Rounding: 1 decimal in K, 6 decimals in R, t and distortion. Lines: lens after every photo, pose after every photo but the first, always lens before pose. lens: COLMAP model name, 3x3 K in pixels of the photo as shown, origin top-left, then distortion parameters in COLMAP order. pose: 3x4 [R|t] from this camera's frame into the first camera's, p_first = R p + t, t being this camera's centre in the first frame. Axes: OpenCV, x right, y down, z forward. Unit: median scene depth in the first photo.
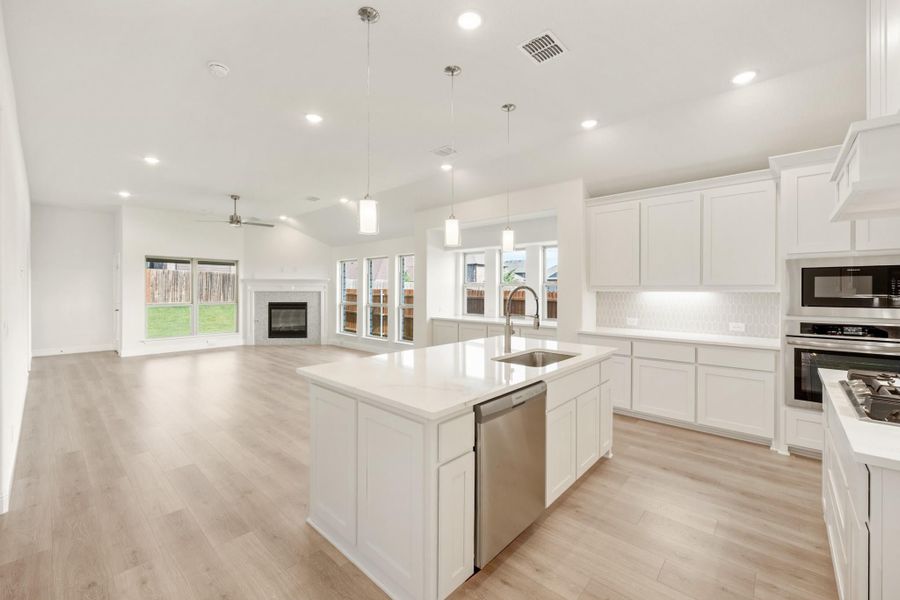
lens RADIAL K [[367.4, 0, 450.9], [0, 367.4, 292.6], [0, 0, 1]] dist [0.001394, 0.000127]
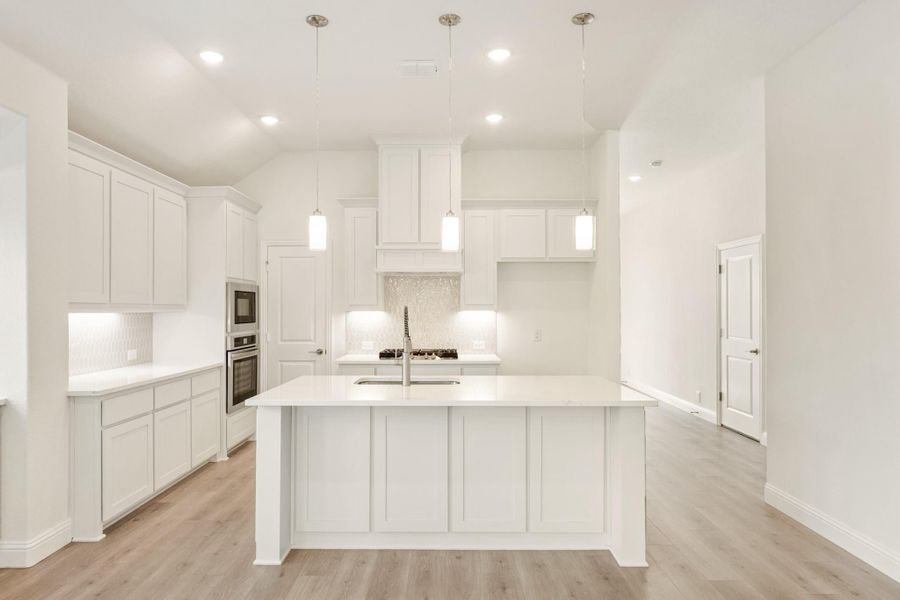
lens RADIAL K [[560.4, 0, 442.8], [0, 560.4, 303.5], [0, 0, 1]] dist [-0.003339, -0.001666]
pose [[-0.664544, 0.006021, 0.747225, -0.297806], [0.004731, 0.999981, -0.003850, -0.006362], [-0.747234, 0.000977, -0.664561, 0.628842]]
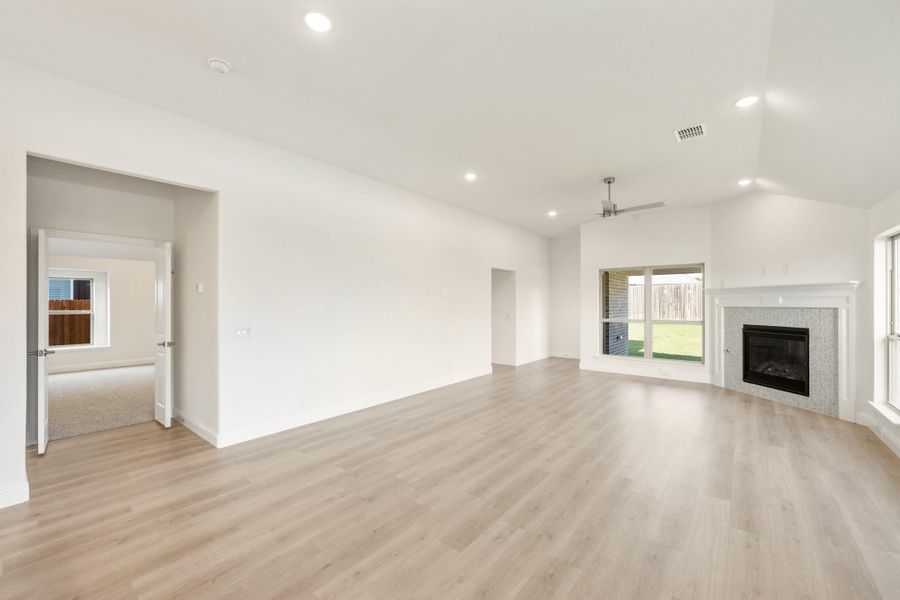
lens RADIAL K [[361.6, 0, 450.0], [0, 361.6, 300.0], [0, 0, 1]] dist [-0.000793, 0.000058]
pose [[0.053478, -0.012644, -0.998489, 0.106237], [-0.006653, 0.999893, -0.013018, -0.004389], [0.998547, 0.007340, 0.053388, 0.537282]]
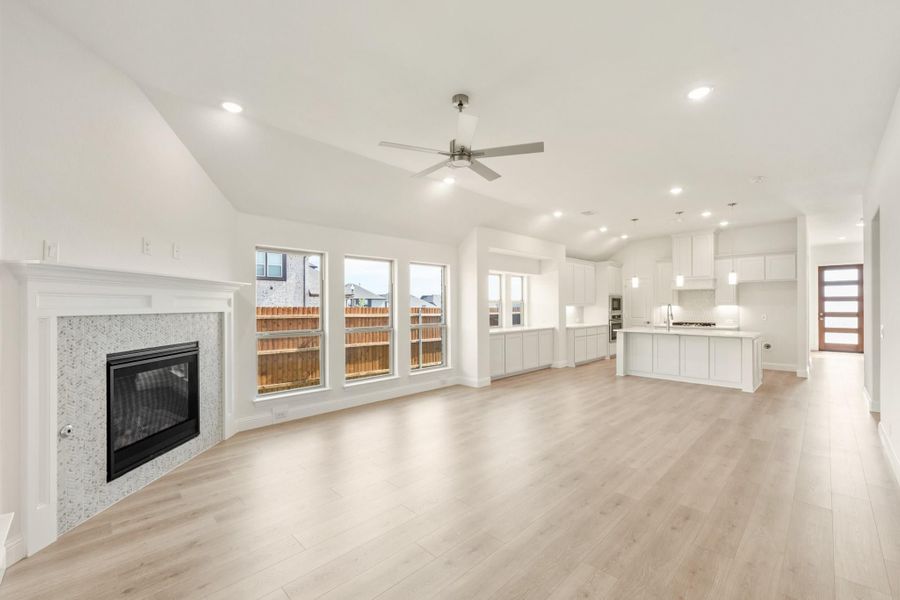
lens RADIAL K [[373.8, 0, 449.3], [0, 373.8, 306.2], [0, 0, 1]] dist [-0.001628, -0.000183]
pose [[0.054839, -0.004686, 0.998484, -0.876566], [0.010544, 0.999936, 0.004114, -0.009816], [-0.998440, 0.010302, 0.054885, 0.832792]]
